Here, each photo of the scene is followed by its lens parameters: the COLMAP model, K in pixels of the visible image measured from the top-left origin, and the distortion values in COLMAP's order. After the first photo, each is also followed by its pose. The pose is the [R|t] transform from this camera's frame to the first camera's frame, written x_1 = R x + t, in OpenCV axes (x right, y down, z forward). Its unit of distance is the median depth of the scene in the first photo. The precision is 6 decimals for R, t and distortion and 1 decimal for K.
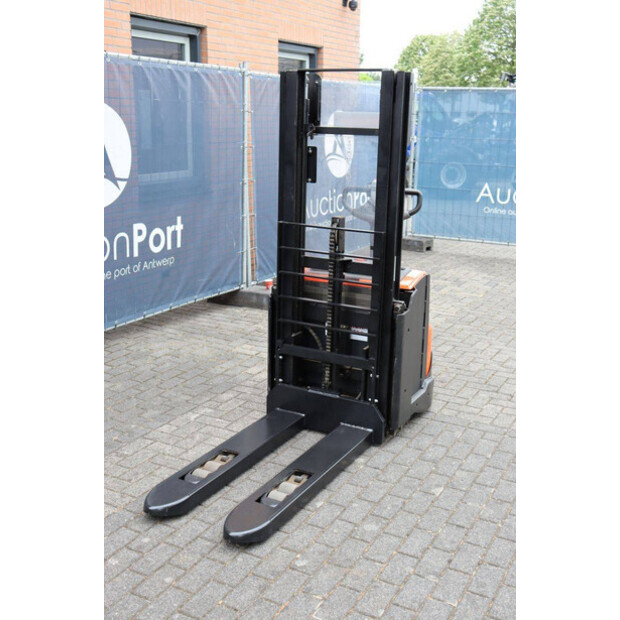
lens RADIAL K [[755.8, 0, 310.0], [0, 755.8, 310.0], [0, 0, 1]] dist [0.017429, 0.011581]
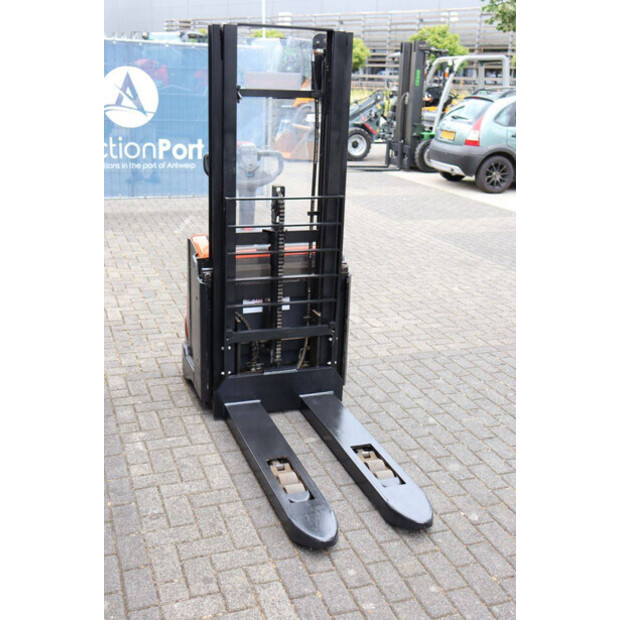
lens RADIAL K [[724.9, 0, 310.0], [0, 724.9, 310.0], [0, 0, 1]] dist [0.006913, 0.024628]
pose [[0.668773, -0.223266, 0.709151, -0.604833], [0.164521, 0.974639, 0.151698, -0.101623], [-0.725035, 0.015219, 0.688544, 0.345890]]
